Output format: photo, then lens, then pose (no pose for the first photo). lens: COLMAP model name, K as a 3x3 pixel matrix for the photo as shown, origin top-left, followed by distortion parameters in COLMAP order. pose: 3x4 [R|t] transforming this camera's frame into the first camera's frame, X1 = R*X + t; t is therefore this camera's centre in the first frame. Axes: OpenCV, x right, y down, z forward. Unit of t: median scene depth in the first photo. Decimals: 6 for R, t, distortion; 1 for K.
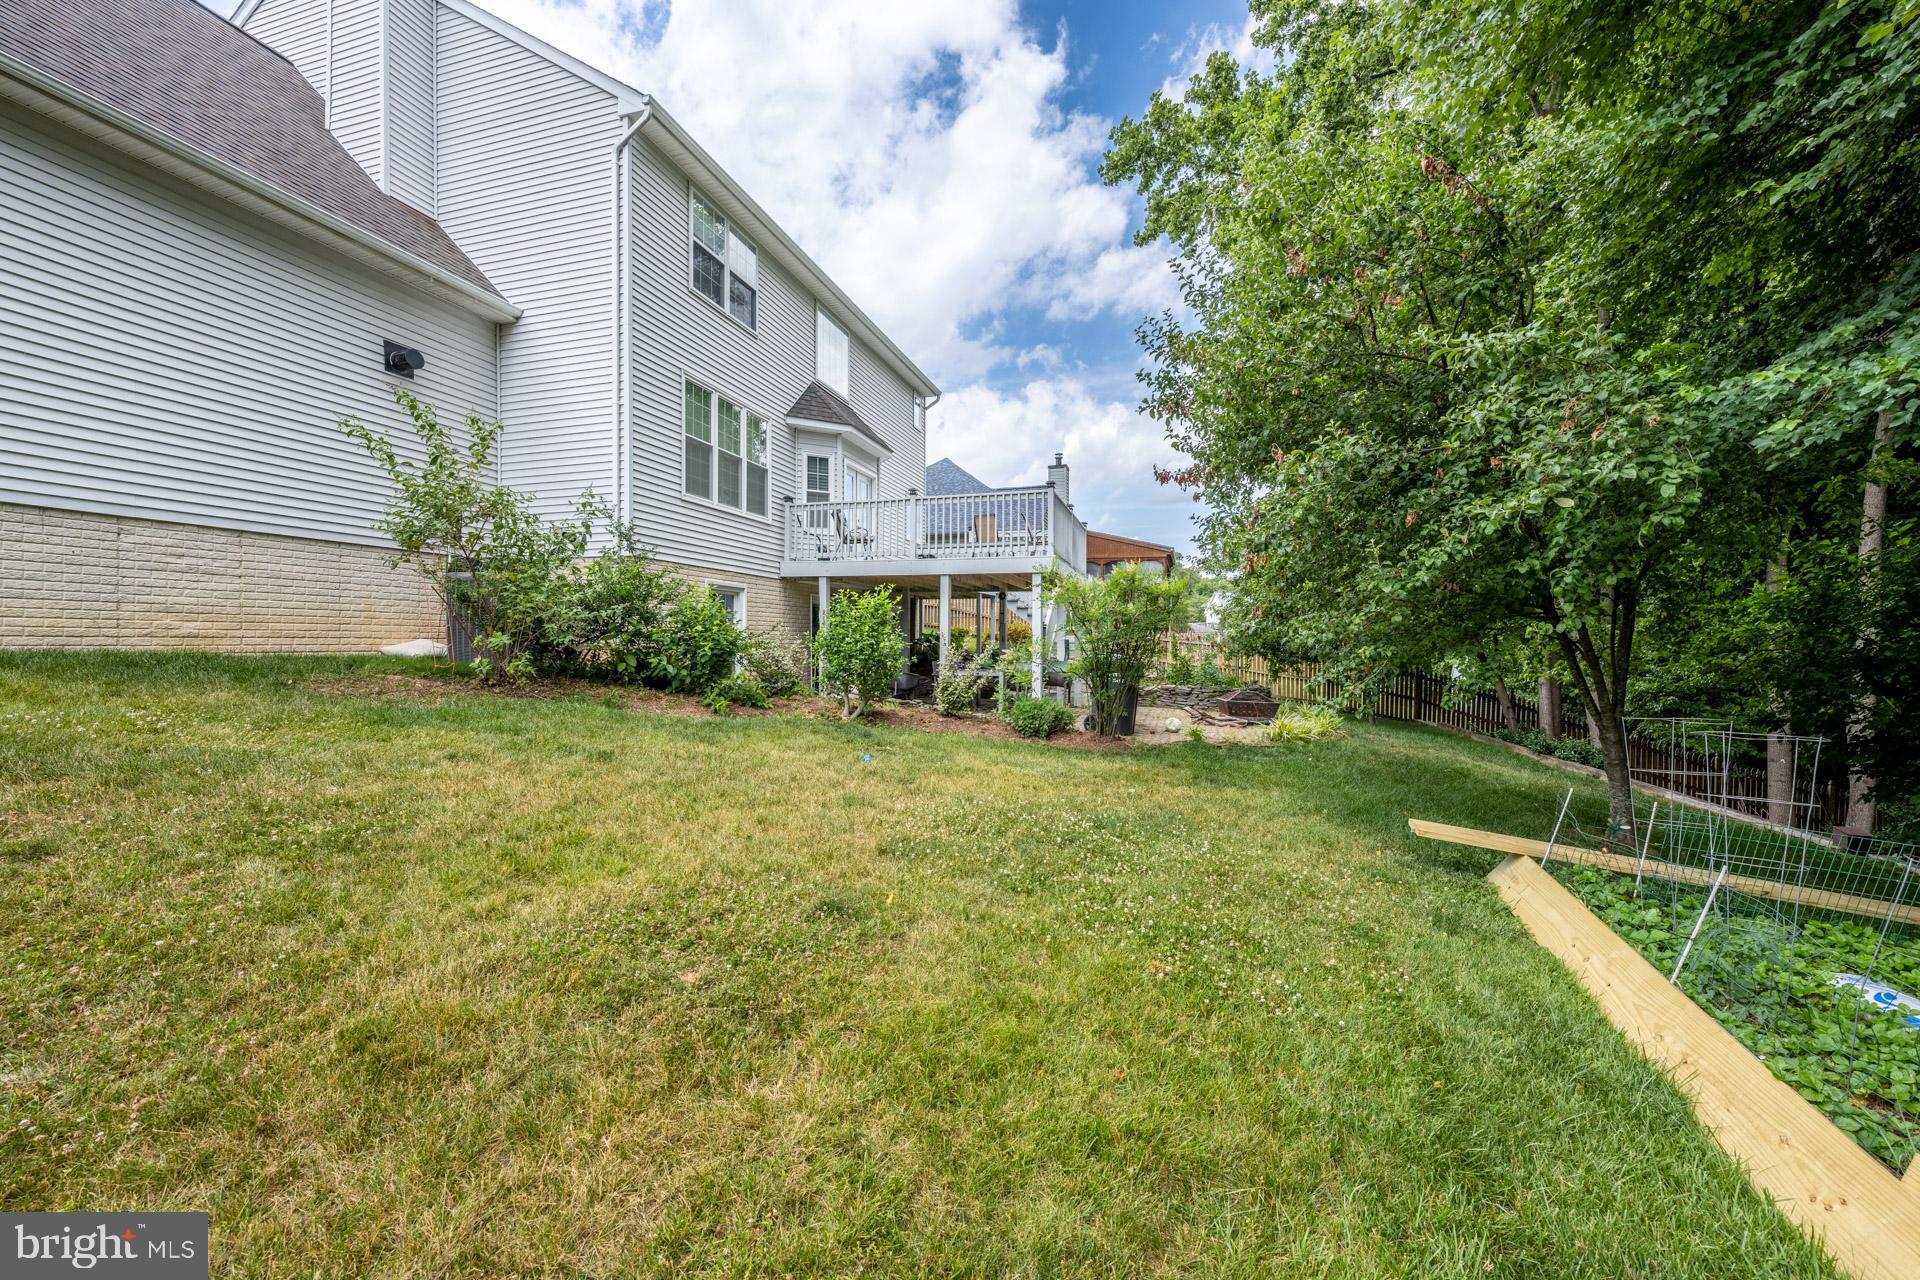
lens RADIAL K [[754.3, 0, 961.0], [0, 754.3, 642.6], [0, 0, 1]] dist [-0.000251, 0.000016]
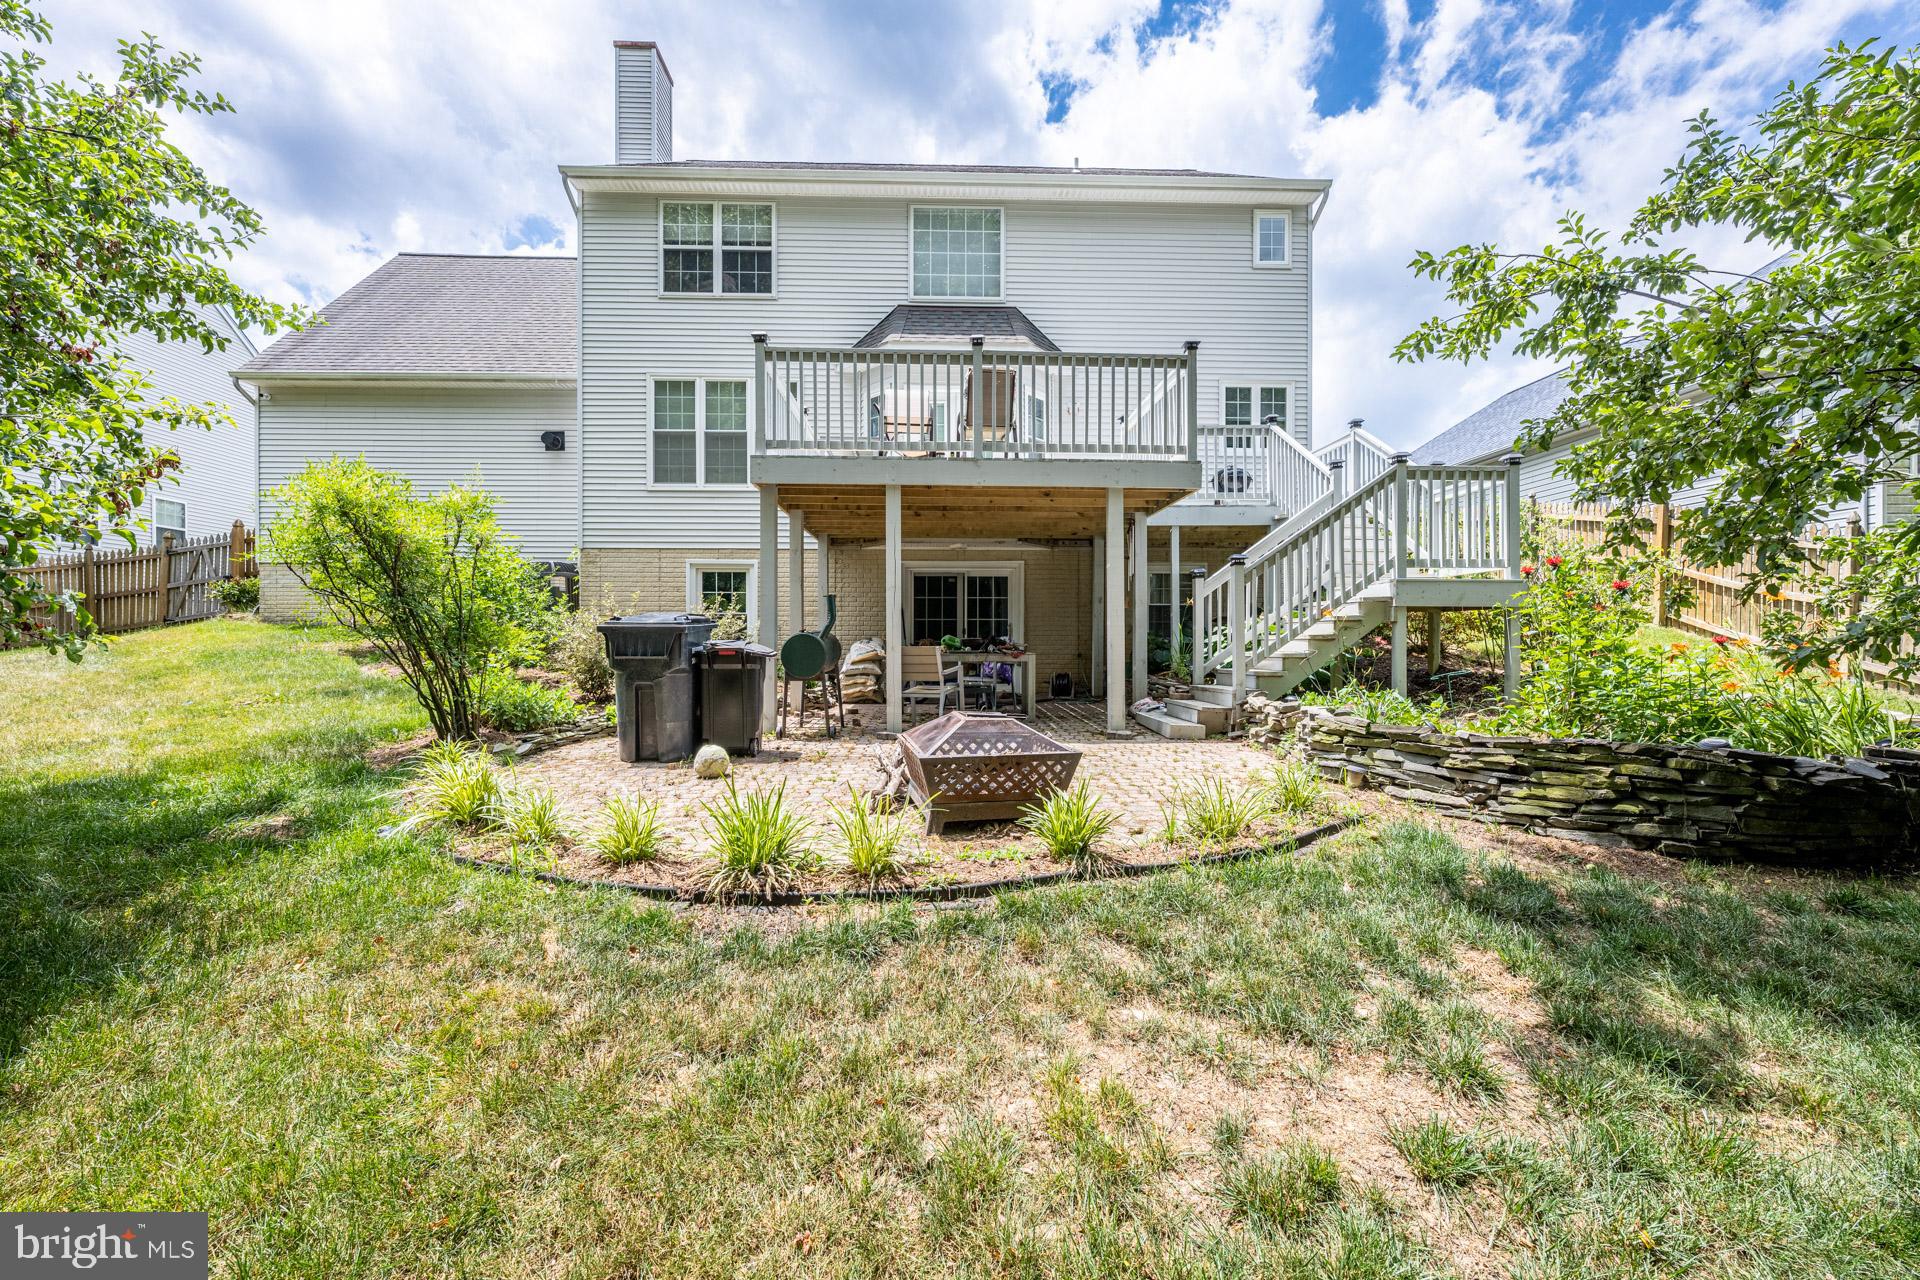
lens RADIAL K [[754.3, 0, 959.7], [0, 754.3, 638.7], [0, 0, 1]] dist [-0.000251, 0.000016]
pose [[0.317203, -0.000723, -0.948357, 0.823415], [0.003250, 0.999995, 0.000325, 0.030890], [0.948352, -0.003186, 0.317204, 1.063682]]
